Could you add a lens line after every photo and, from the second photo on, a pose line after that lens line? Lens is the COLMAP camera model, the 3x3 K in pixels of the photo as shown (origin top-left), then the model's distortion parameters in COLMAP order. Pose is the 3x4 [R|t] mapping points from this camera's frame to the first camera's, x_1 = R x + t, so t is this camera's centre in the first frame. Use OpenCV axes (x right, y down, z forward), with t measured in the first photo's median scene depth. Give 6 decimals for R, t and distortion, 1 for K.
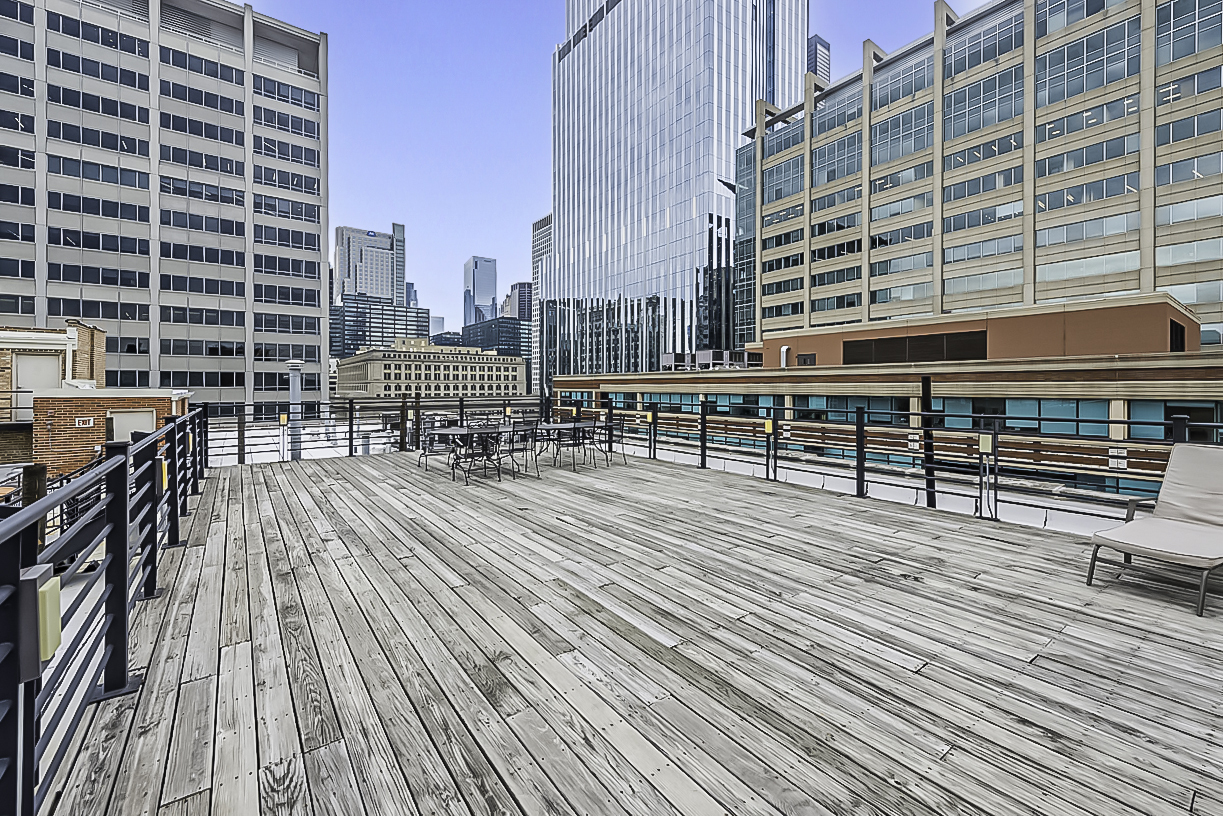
lens RADIAL K [[479.5, 0, 614.6], [0, 479.5, 384.4], [0, 0, 1]] dist [0.015019, -0.003116]
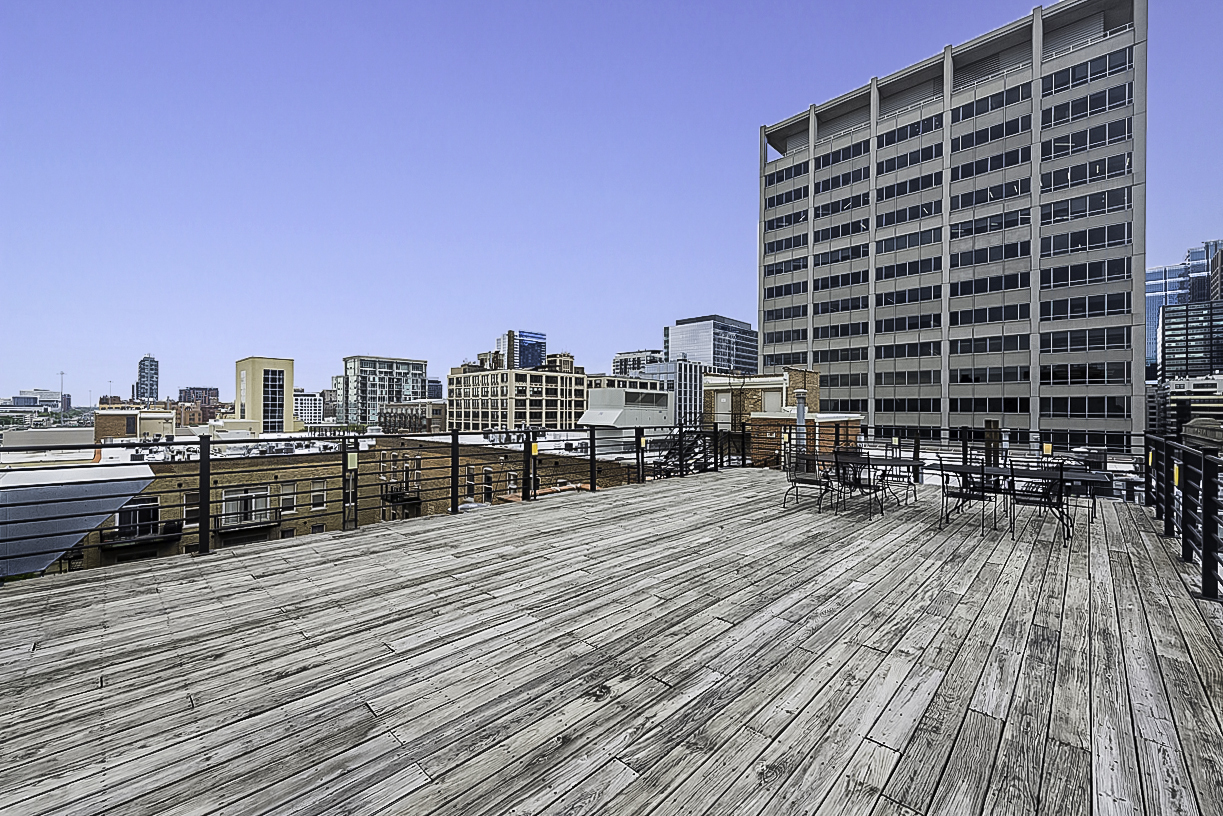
lens RADIAL K [[479.5, 0, 611.4], [0, 479.5, 408.1], [0, 0, 1]] dist [0.015019, -0.003116]
pose [[0.191254, 0.000104, -0.981541, 1.297151], [-0.004197, 0.999991, -0.000711, -0.003153], [0.981532, 0.004256, 0.191252, 0.891069]]
